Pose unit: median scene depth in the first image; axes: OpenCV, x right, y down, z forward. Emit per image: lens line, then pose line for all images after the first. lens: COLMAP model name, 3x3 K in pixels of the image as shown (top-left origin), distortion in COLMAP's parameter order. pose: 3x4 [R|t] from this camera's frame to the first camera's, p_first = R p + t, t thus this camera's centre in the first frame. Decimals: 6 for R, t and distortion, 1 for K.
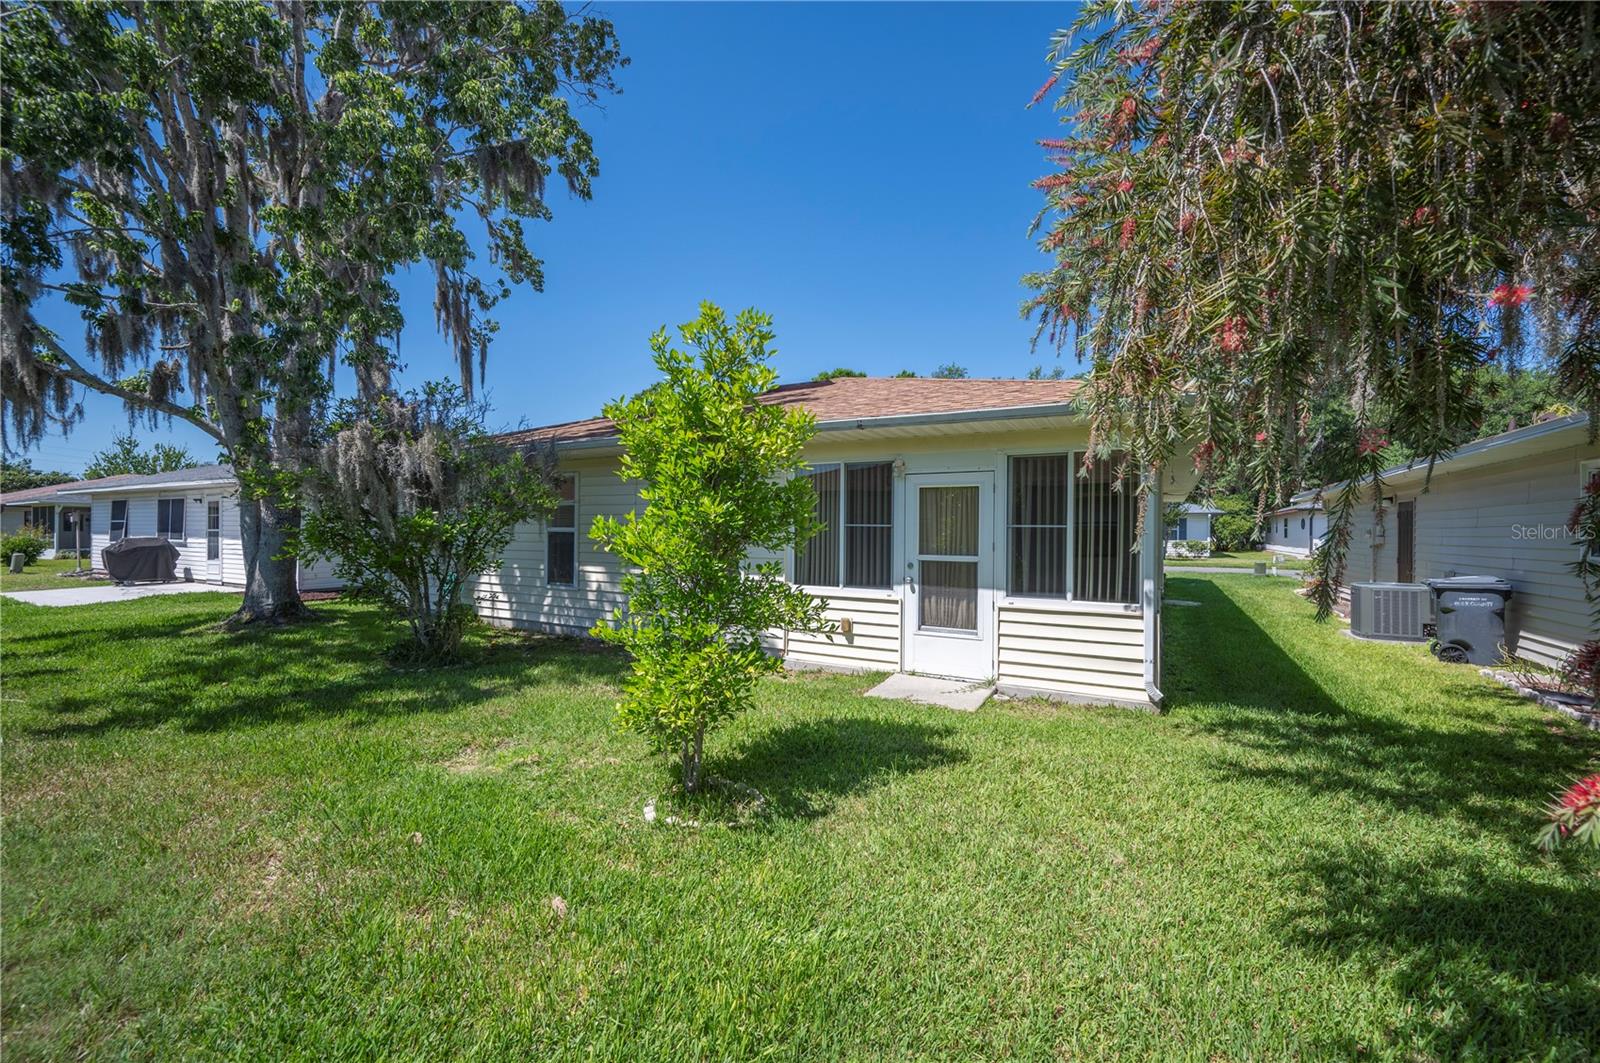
lens RADIAL K [[636.6, 0, 800.0], [0, 636.6, 531.5], [0, 0, 1]] dist [0.001909, 0.000206]
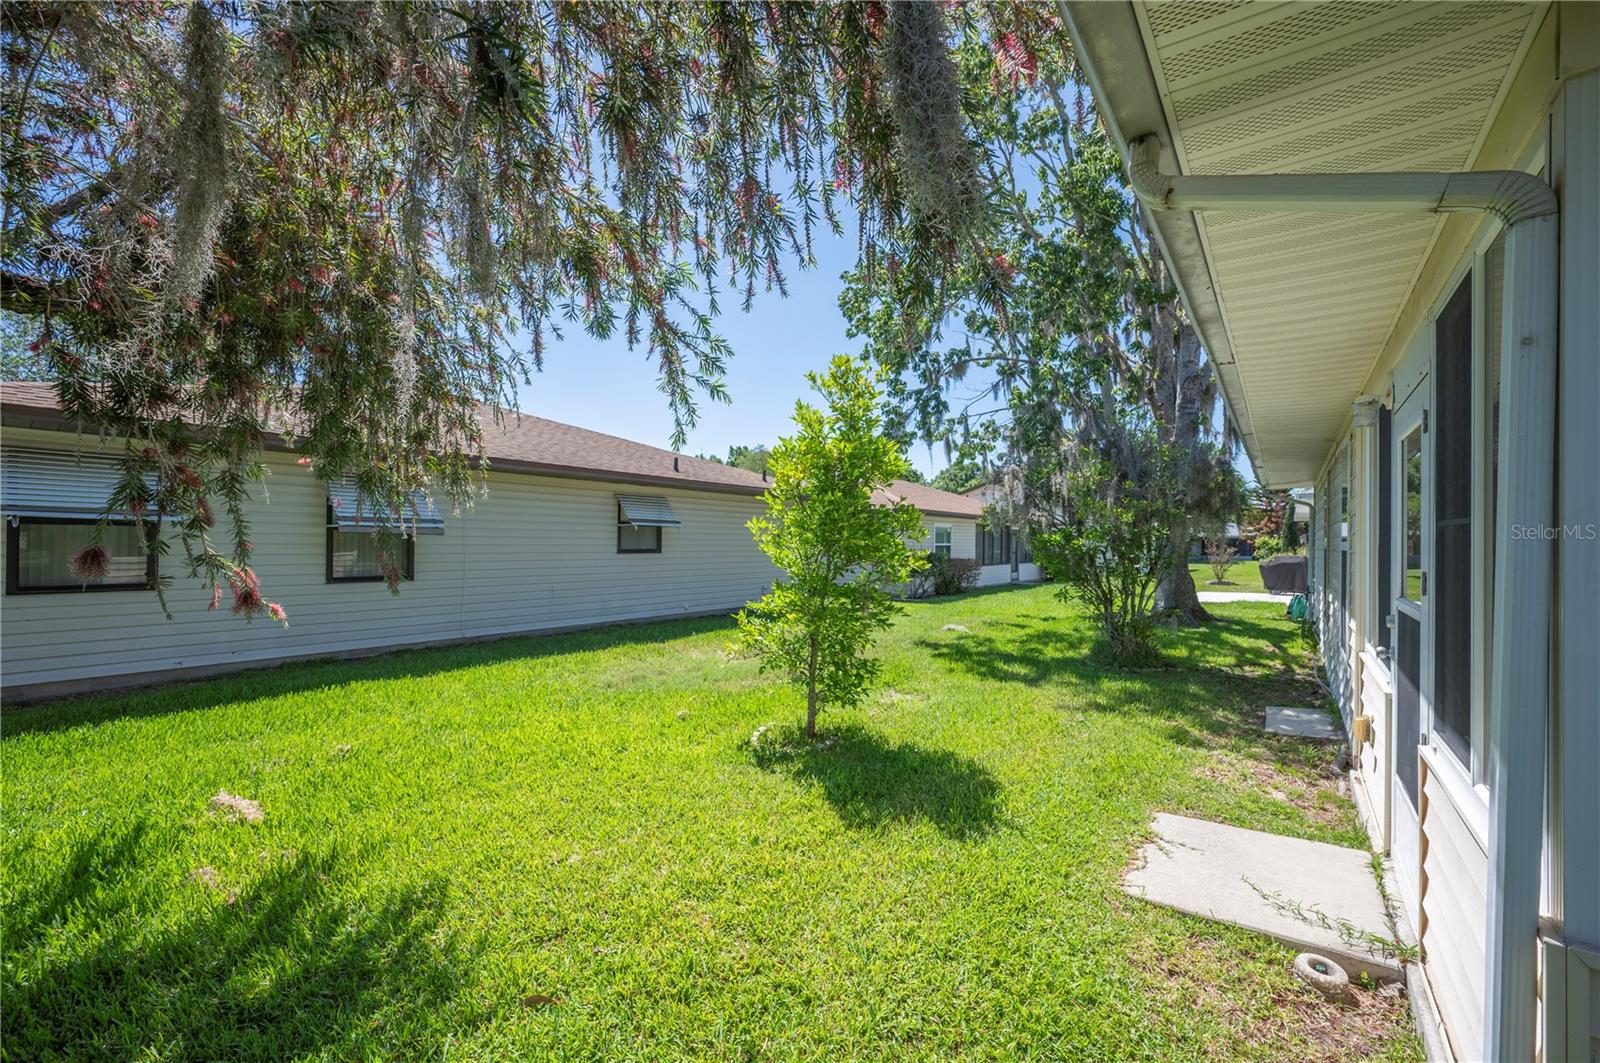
lens RADIAL K [[636.6, 0, 800.0], [0, 636.6, 531.5], [0, 0, 1]] dist [0.001909, 0.000206]
pose [[-0.128142, -0.010993, -0.991695, 1.199301], [-0.007486, 0.999921, -0.010117, 0.000316], [0.991728, 0.006128, -0.128214, 1.186236]]
